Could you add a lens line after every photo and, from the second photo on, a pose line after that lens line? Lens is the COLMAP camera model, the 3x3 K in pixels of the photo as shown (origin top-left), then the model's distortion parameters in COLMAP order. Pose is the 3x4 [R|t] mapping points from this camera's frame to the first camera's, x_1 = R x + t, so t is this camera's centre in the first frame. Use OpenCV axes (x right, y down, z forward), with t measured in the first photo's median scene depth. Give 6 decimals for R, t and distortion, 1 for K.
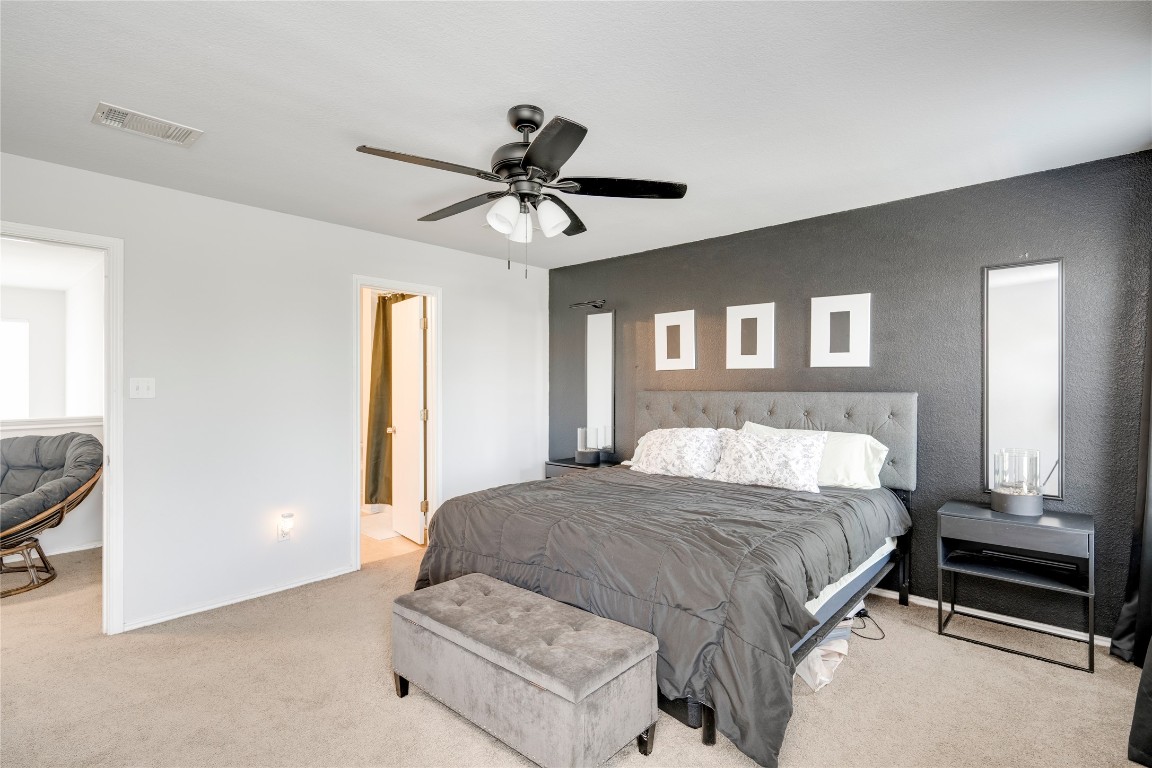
lens RADIAL K [[547.7, 0, 576.0], [0, 547.7, 384.0], [0, 0, 1]] dist [-0.024265, 0.000084]
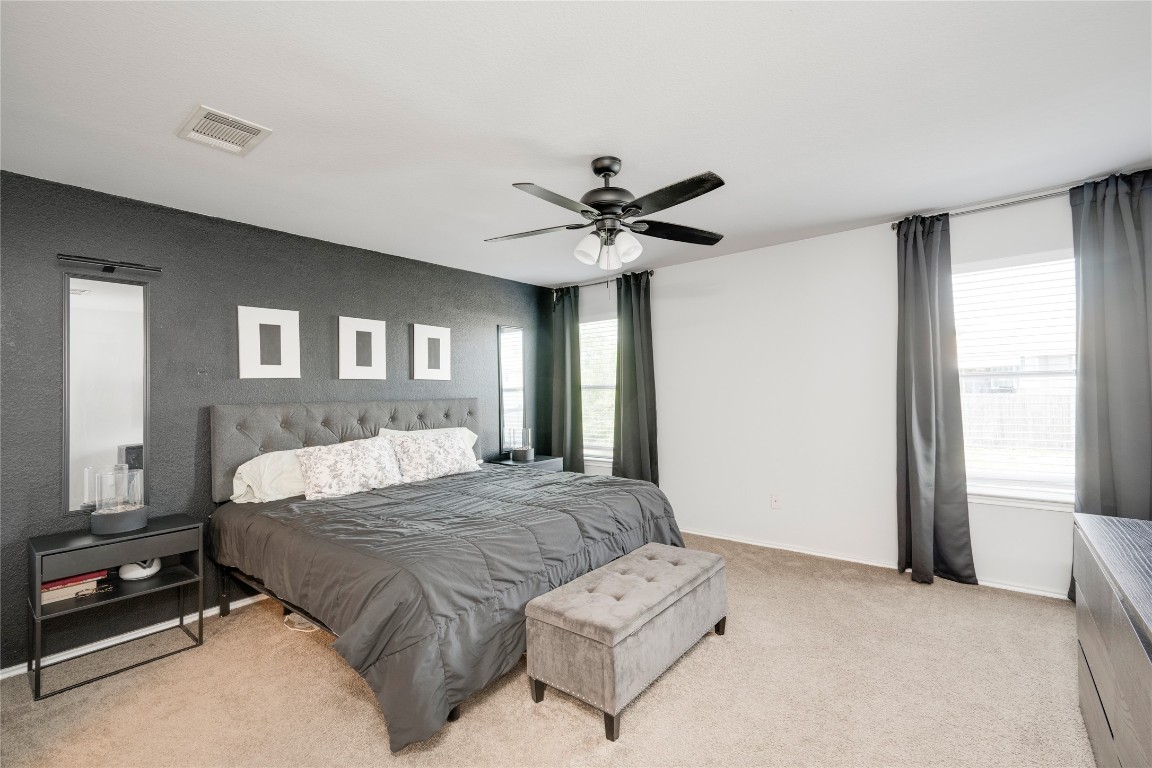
lens RADIAL K [[513.4, 0, 579.8], [0, 513.4, 369.1], [0, 0, 1]] dist [0.026358, 0.000399]
pose [[-0.054865, 0.041594, 0.997627, -0.644558], [0.017916, 0.999012, -0.040666, 0.000467], [-0.998333, 0.015642, -0.055556, 0.589488]]
